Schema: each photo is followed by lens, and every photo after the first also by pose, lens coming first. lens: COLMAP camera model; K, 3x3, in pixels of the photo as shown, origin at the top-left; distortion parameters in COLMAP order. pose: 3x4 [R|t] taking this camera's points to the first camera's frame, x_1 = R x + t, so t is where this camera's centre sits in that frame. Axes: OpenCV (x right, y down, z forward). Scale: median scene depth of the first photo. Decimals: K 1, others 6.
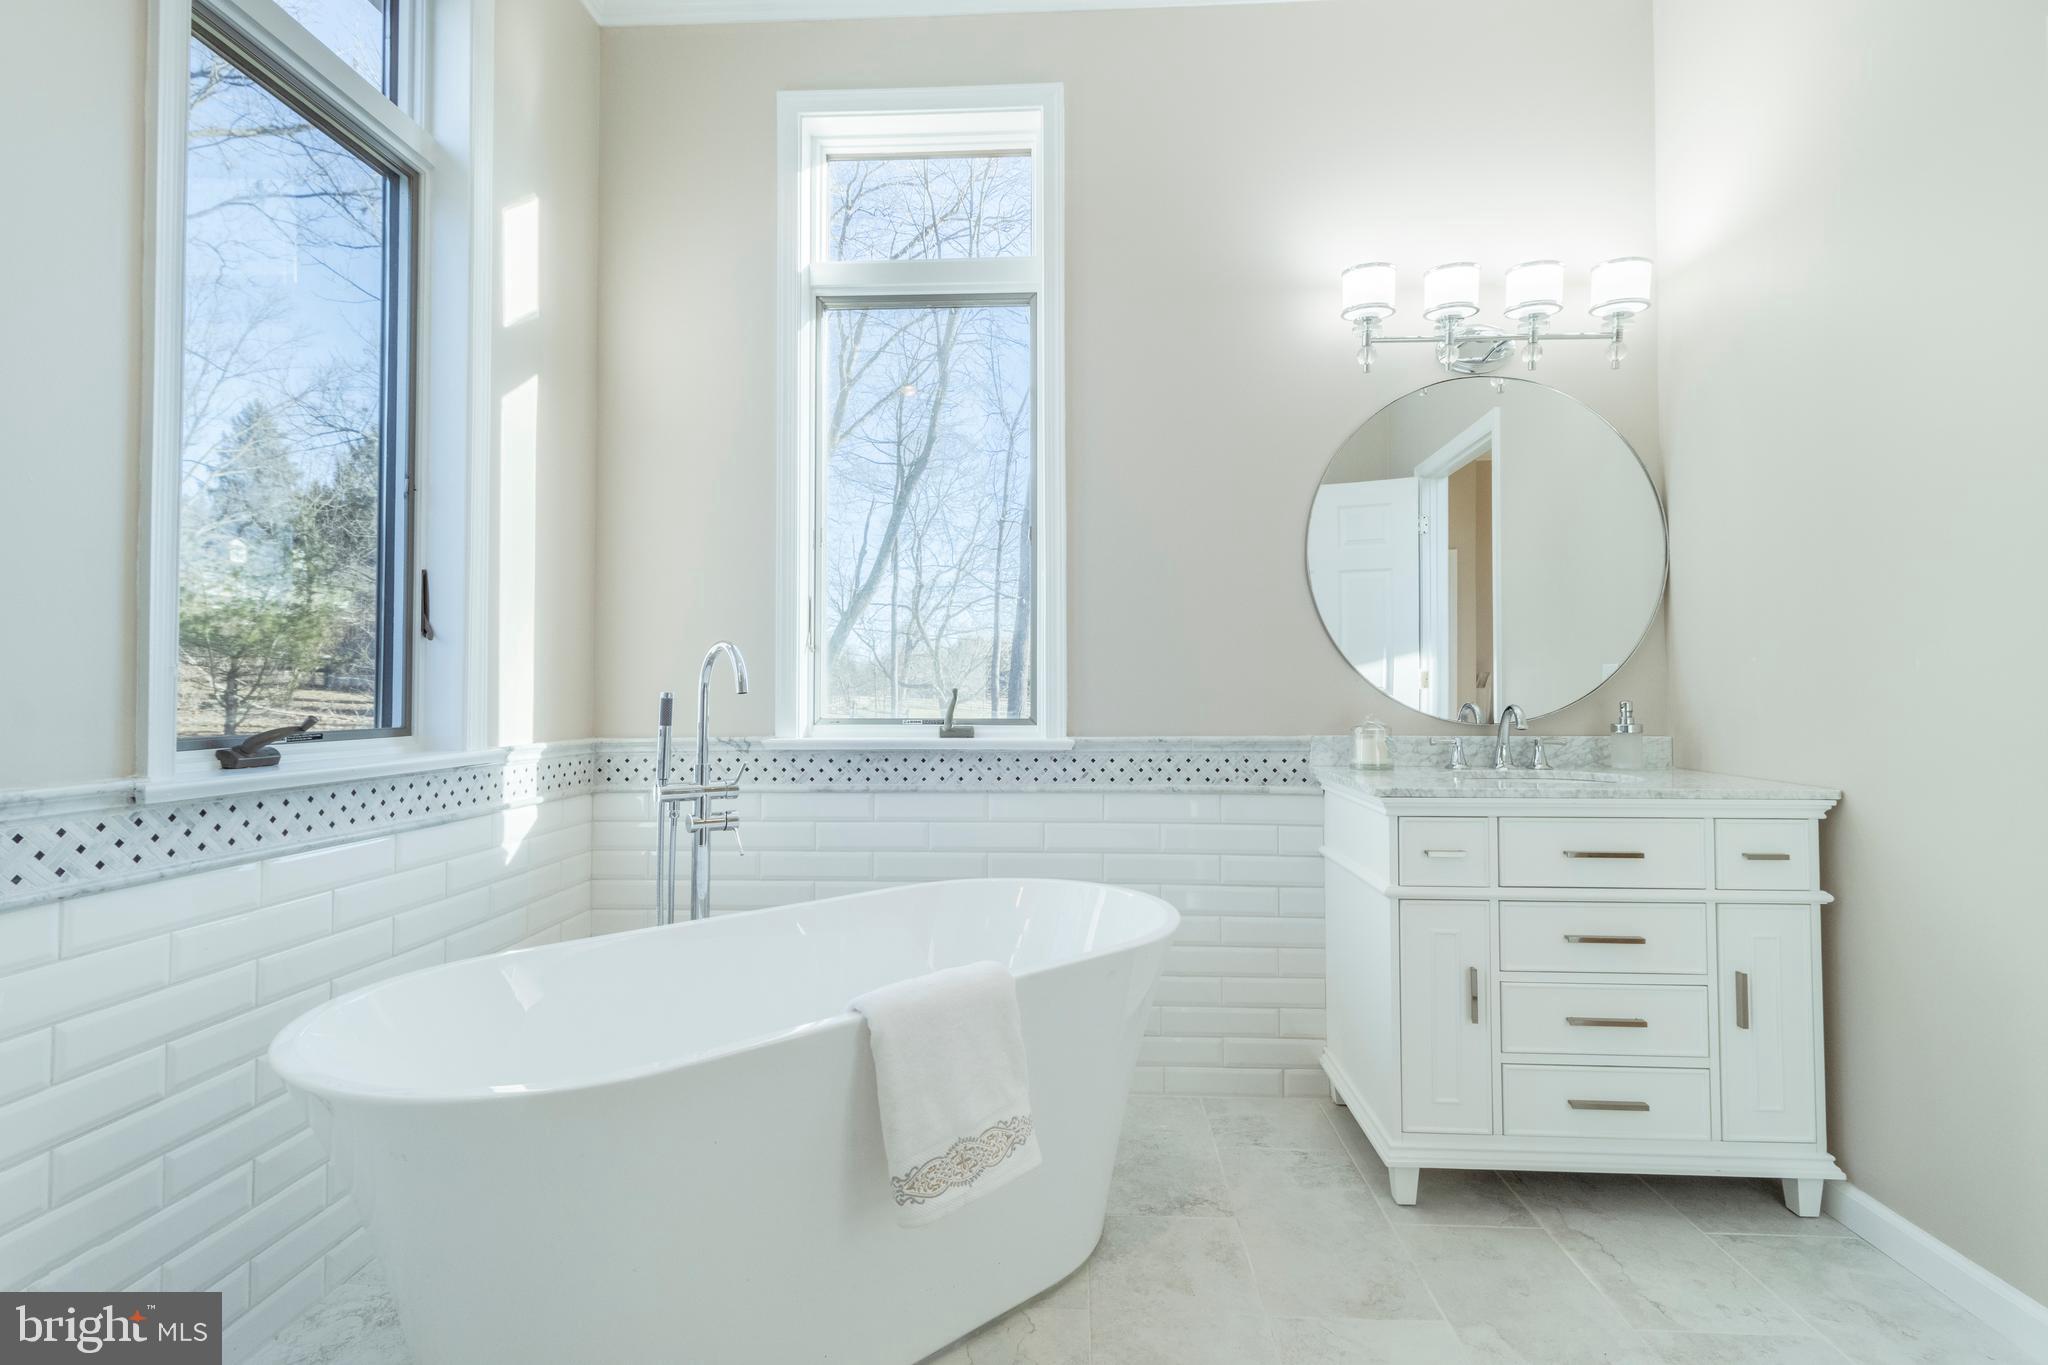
lens RADIAL K [[966.1, 0, 1017.3], [0, 966.1, 664.5], [0, 0, 1]] dist [0.001758, 0.000511]
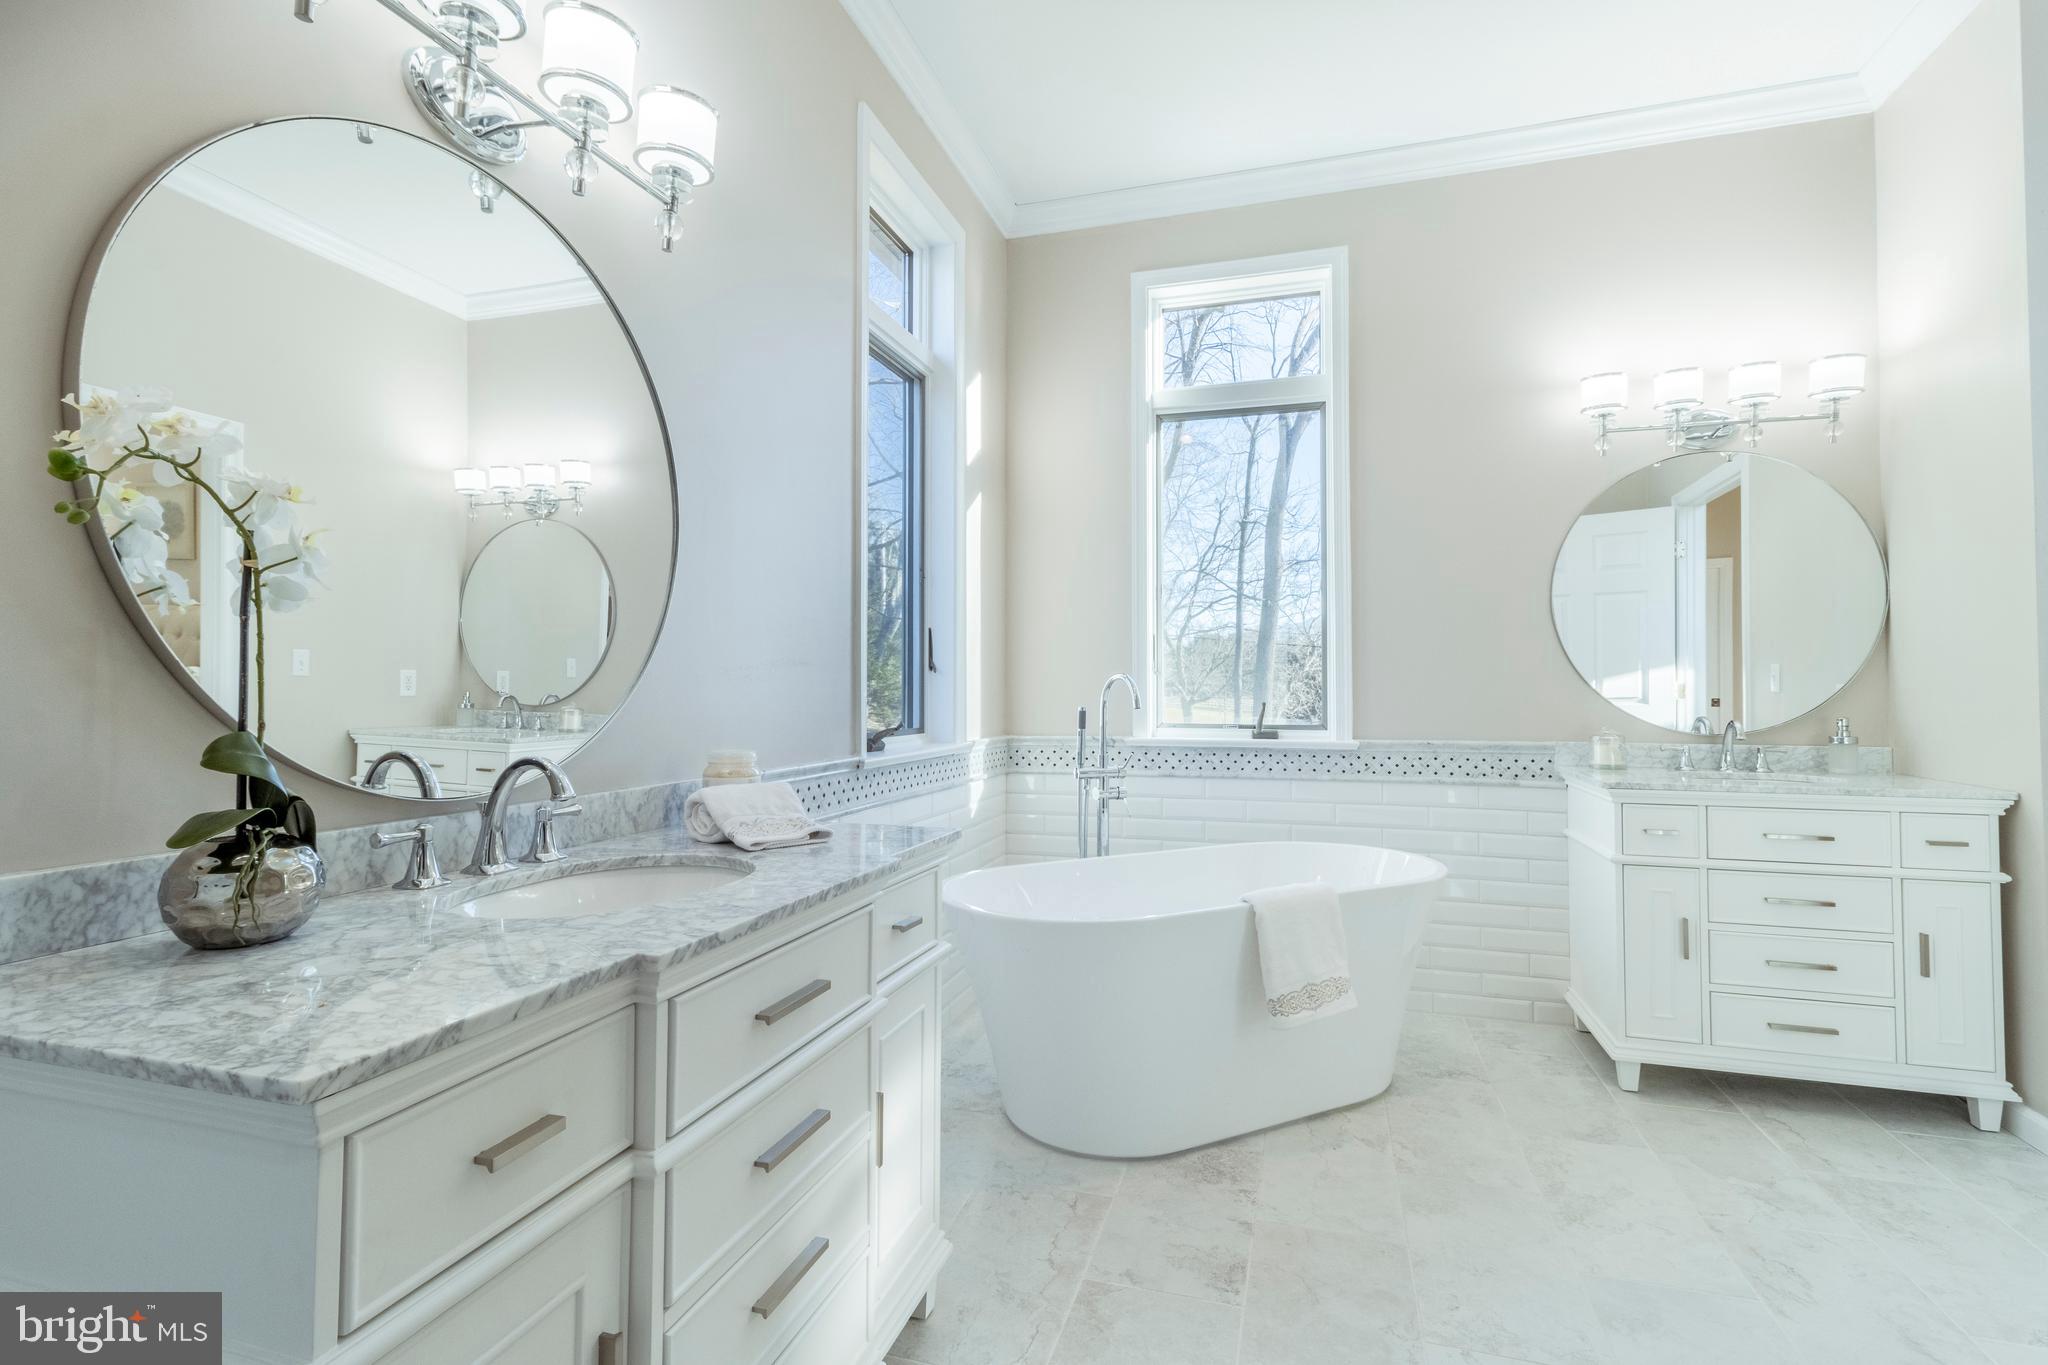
lens RADIAL K [[951.0, 0, 1020.3], [0, 951.0, 664.7], [0, 0, 1]] dist [0.003983, 0.001593]
pose [[0.970821, -0.003806, -0.239774, -0.092286], [0.004452, 0.999988, 0.002153, -0.038686], [0.239763, -0.003158, 0.970826, -0.446189]]
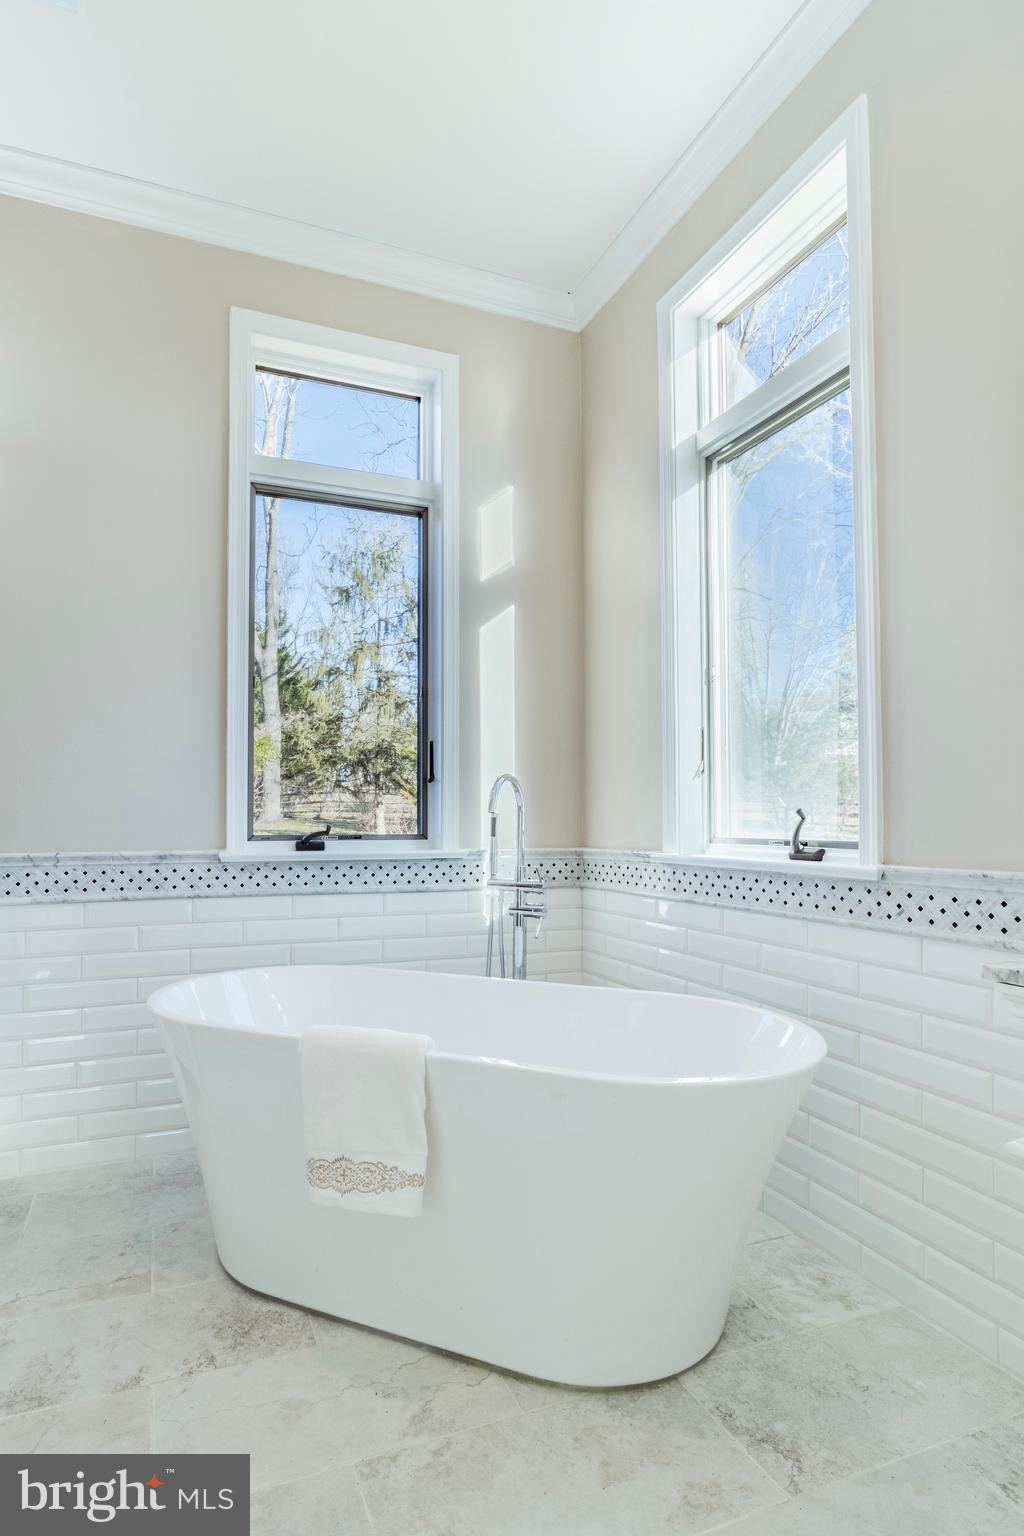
lens RADIAL K [[777.5, 0, 464.4], [0, 777.5, 805.7], [0, 0, 1]] dist [0.000854, 0.001009]
pose [[0.413182, -0.016615, -0.910497, 0.604275], [0.023770, 0.999690, -0.007456, 0.023771], [0.910338, -0.018562, 0.413448, 0.461454]]
